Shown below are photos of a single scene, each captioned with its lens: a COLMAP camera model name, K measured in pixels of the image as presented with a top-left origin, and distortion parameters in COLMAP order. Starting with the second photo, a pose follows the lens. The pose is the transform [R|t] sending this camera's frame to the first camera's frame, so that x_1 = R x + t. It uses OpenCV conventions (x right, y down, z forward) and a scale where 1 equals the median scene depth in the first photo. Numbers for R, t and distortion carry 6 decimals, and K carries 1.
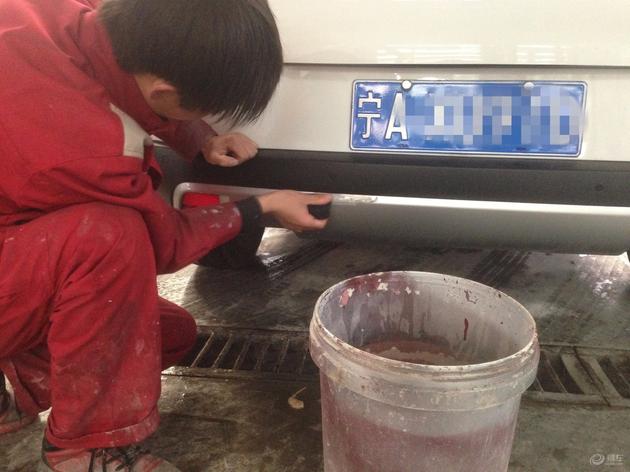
lens RADIAL K [[572.5, 0, 315.9], [0, 572.5, 243.0], [0, 0, 1]] dist [0.149736, -0.235220]
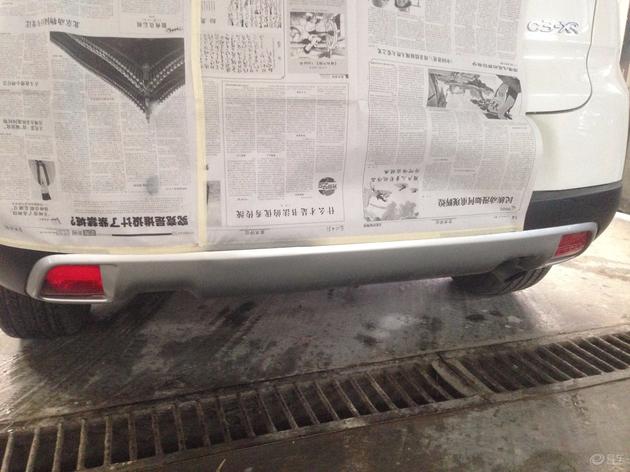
lens RADIAL K [[572.5, 0, 315.9], [0, 572.5, 243.0], [0, 0, 1]] dist [0.149736, -0.235220]
pose [[0.908674, -0.119674, 0.399986, -0.243594], [0.123638, 0.992199, 0.015987, -0.100069], [-0.398779, 0.034927, 0.916382, 0.088196]]
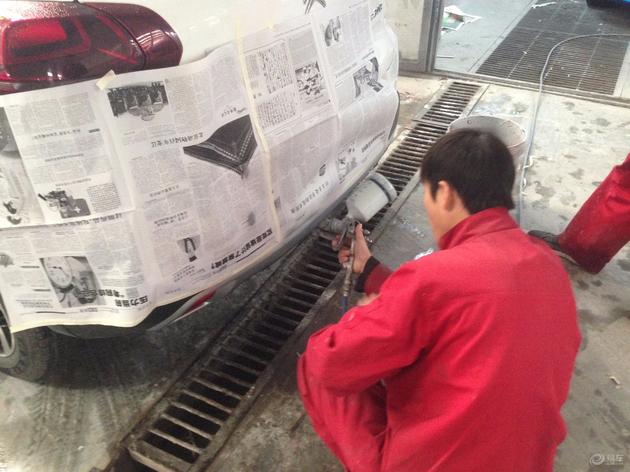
lens RADIAL K [[572.5, 0, 315.9], [0, 572.5, 243.0], [0, 0, 1]] dist [0.149736, -0.235220]
pose [[0.364376, -0.565803, 0.739660, -1.023966], [0.312198, 0.822519, 0.475389, -0.723984], [-0.877361, 0.057701, 0.476349, 0.285517]]
